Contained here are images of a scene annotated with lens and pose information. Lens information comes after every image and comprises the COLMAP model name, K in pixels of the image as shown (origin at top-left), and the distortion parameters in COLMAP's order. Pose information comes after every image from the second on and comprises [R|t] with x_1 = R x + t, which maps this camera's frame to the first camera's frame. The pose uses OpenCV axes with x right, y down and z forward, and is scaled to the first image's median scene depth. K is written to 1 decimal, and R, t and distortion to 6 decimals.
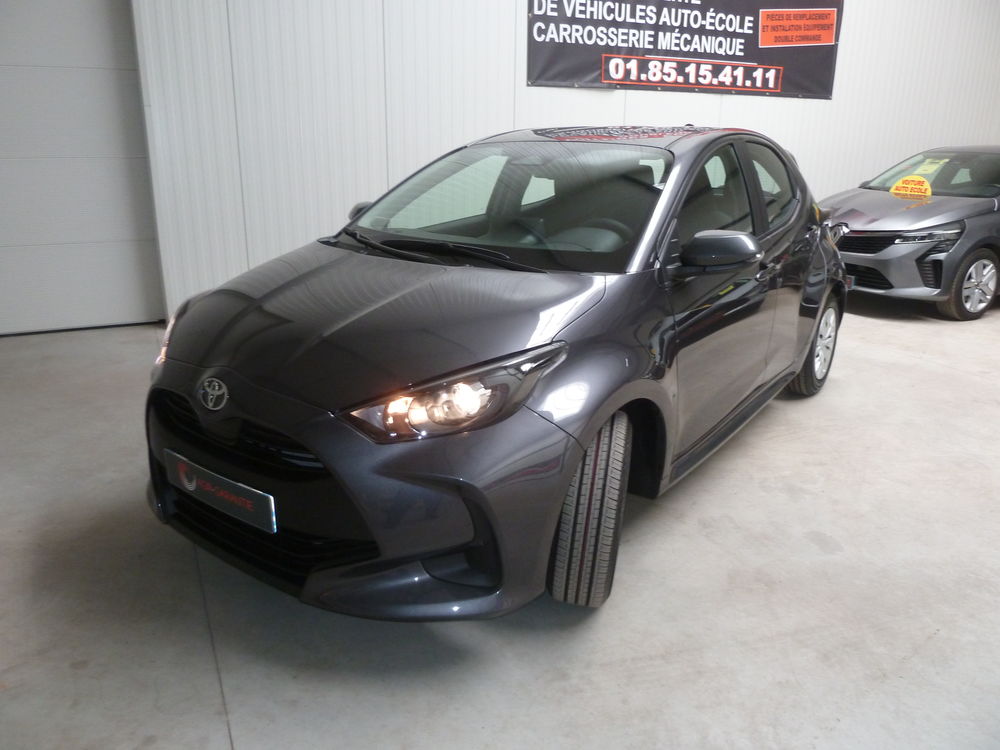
lens RADIAL K [[756.7, 0, 500.2], [0, 756.7, 358.8], [0, 0, 1]] dist [-0.020780, -0.004475]
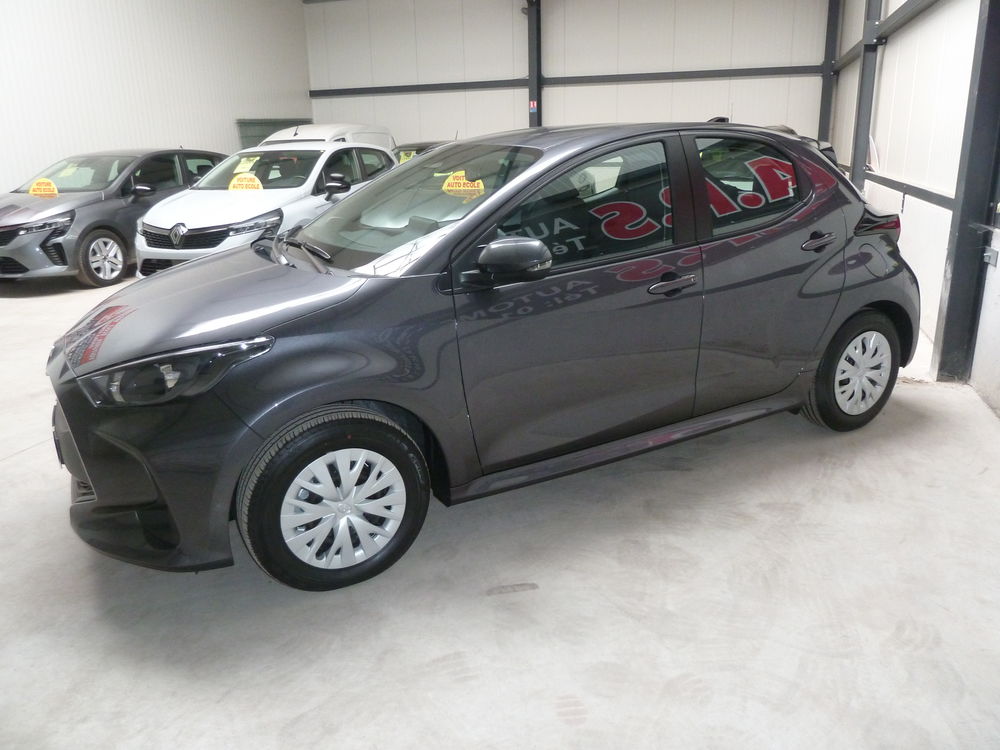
lens RADIAL K [[756.7, 0, 500.2], [0, 756.7, 358.8], [0, 0, 1]] dist [-0.020780, -0.004475]
pose [[0.728954, -0.223603, 0.647015, 0.255103], [0.227734, 0.970527, 0.078832, 0.121768], [-0.645572, 0.089883, 0.758391, -0.403936]]
